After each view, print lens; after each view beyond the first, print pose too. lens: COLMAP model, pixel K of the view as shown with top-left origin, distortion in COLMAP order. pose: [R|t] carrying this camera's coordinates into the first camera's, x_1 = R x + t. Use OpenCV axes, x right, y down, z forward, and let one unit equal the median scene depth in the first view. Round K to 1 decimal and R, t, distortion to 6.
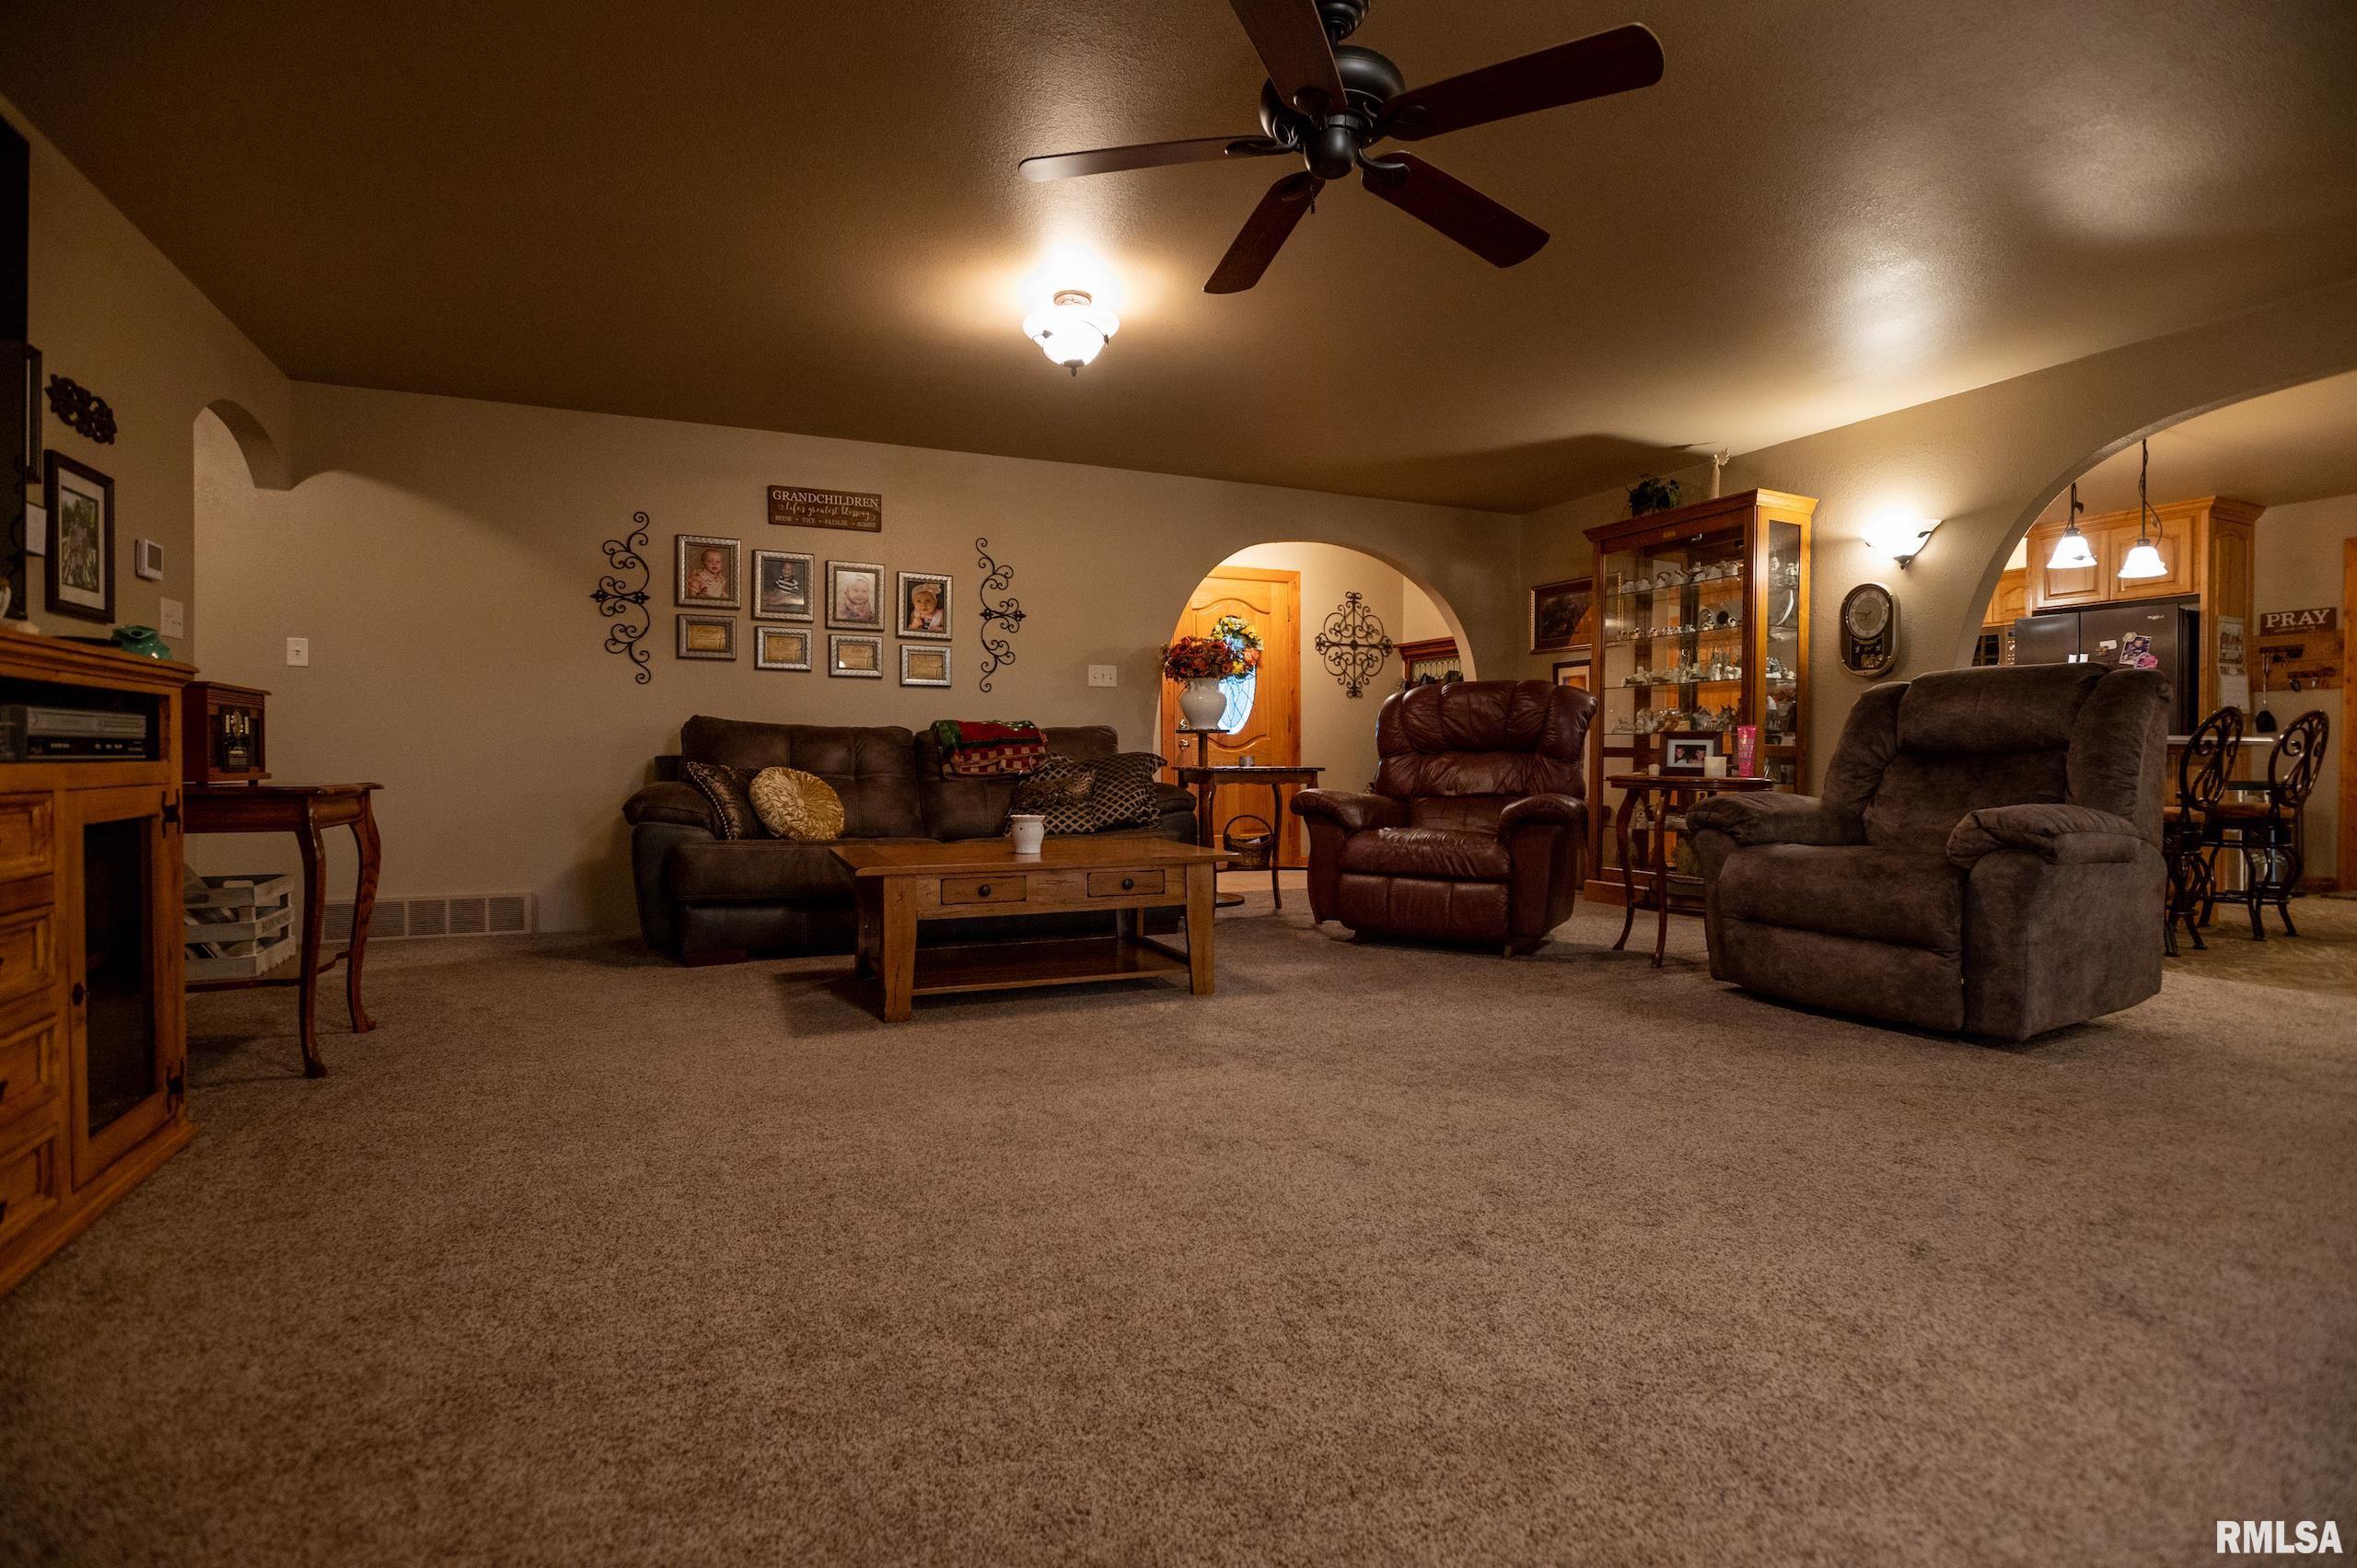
lens RADIAL K [[1116.2, 0, 1172.7], [0, 1116.2, 779.4], [0, 0, 1]] dist [-0.014811, 0.001731]
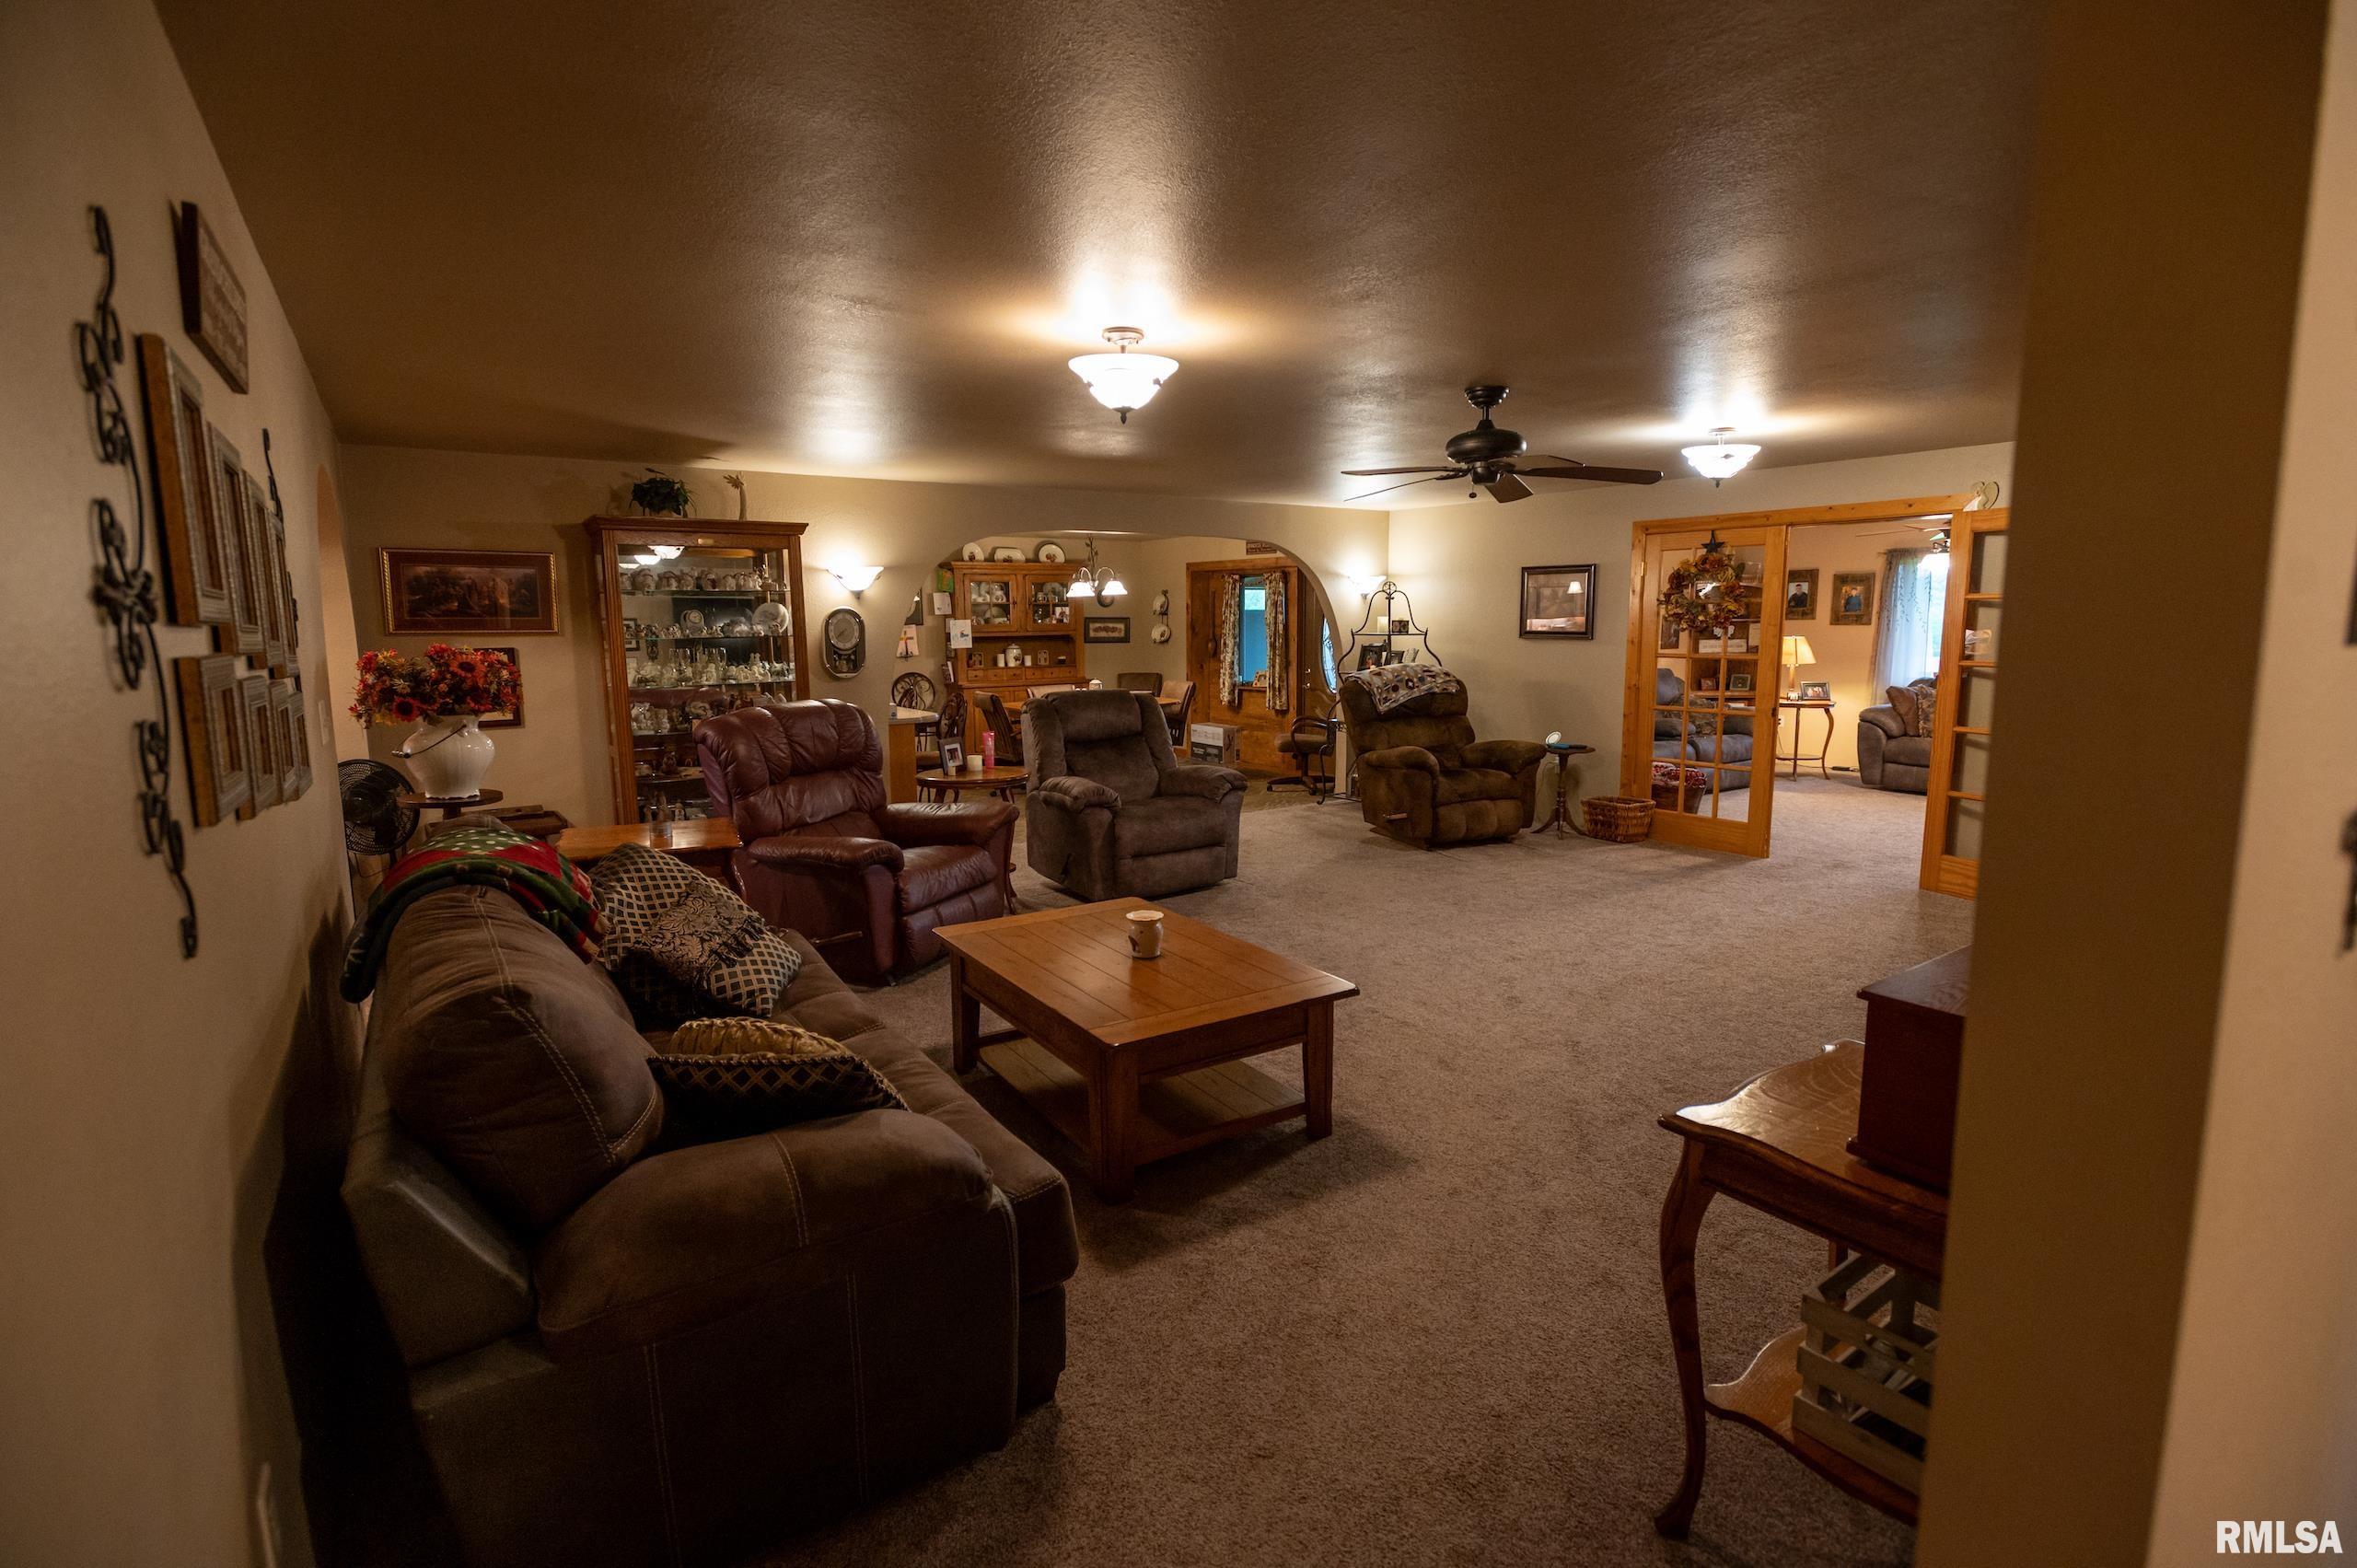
lens RADIAL K [[1114.7, 0, 1177.1], [0, 1114.7, 778.3], [0, 0, 1]] dist [-0.001753, -0.004272]
pose [[-0.179385, -0.139655, 0.973816, -0.905302], [0.026587, 0.988823, 0.146704, -0.190290], [-0.983420, 0.052208, -0.173667, 1.013149]]
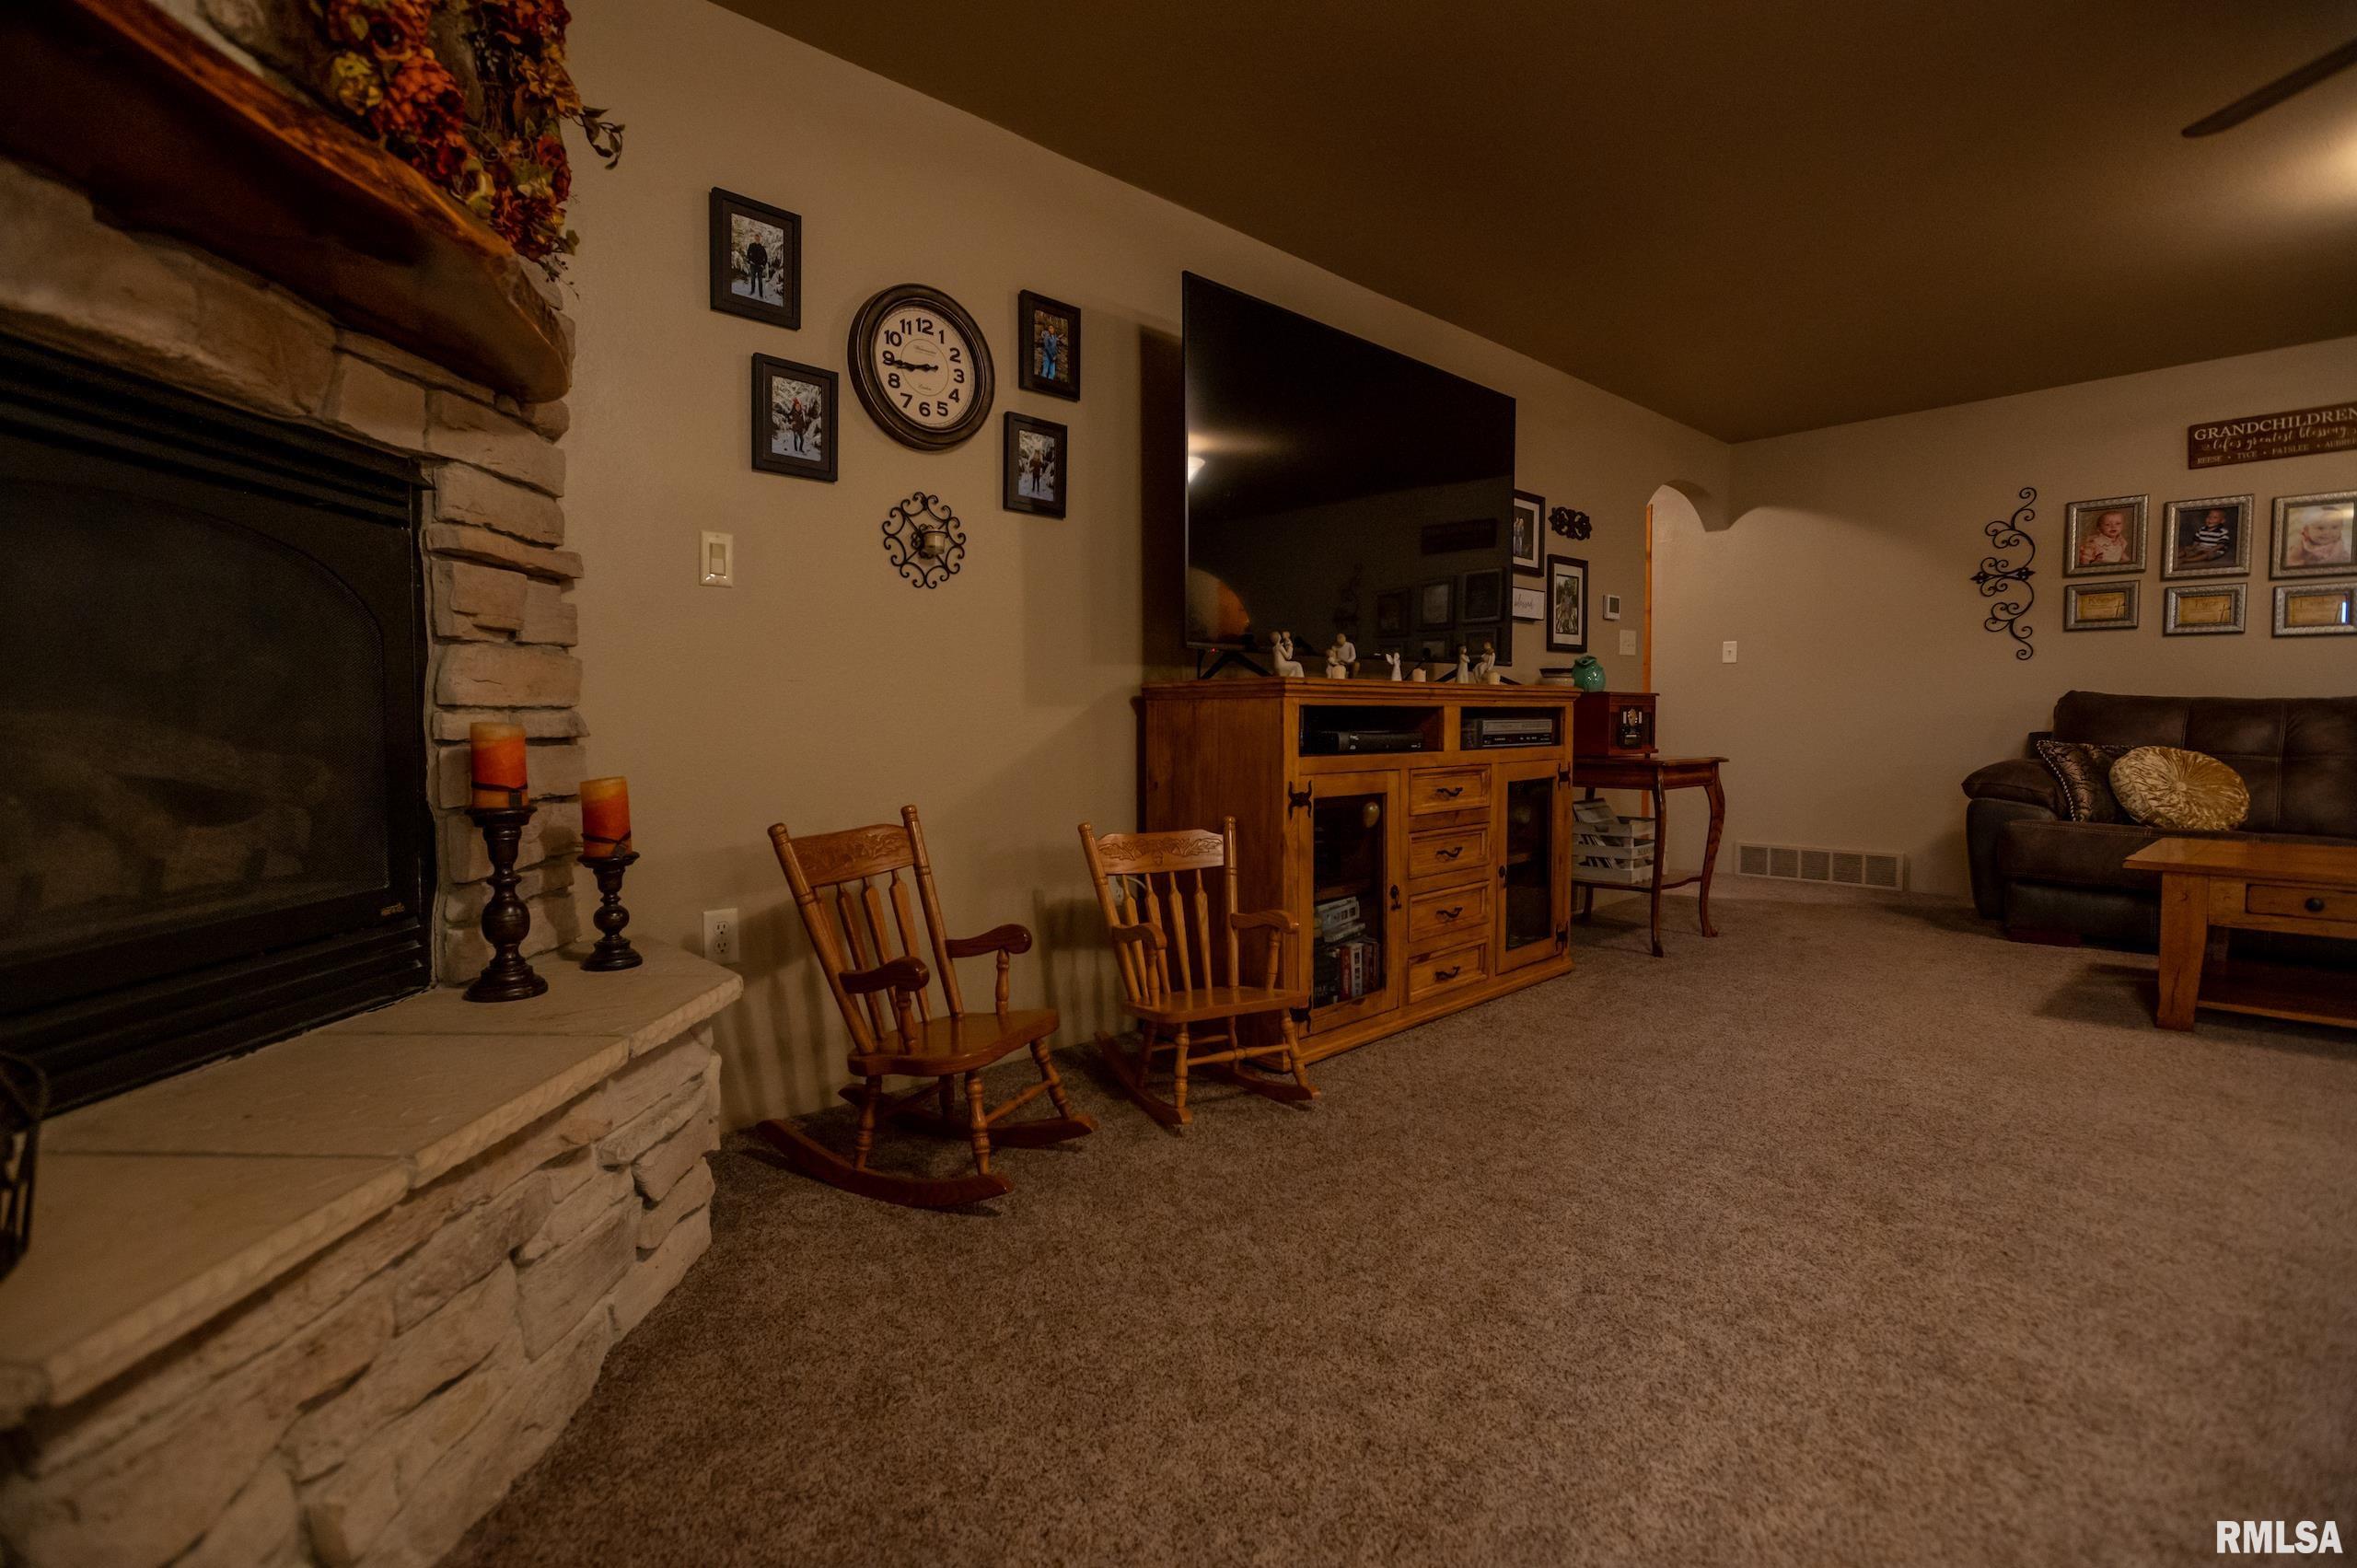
lens RADIAL K [[1114.7, 0, 1177.1], [0, 1114.7, 778.3], [0, 0, 1]] dist [-0.001753, -0.004272]
pose [[0.338185, 0.045375, -0.939985, 0.260023], [-0.011146, 0.998960, 0.044212, -0.018269], [0.941014, -0.004475, 0.338339, -0.071586]]
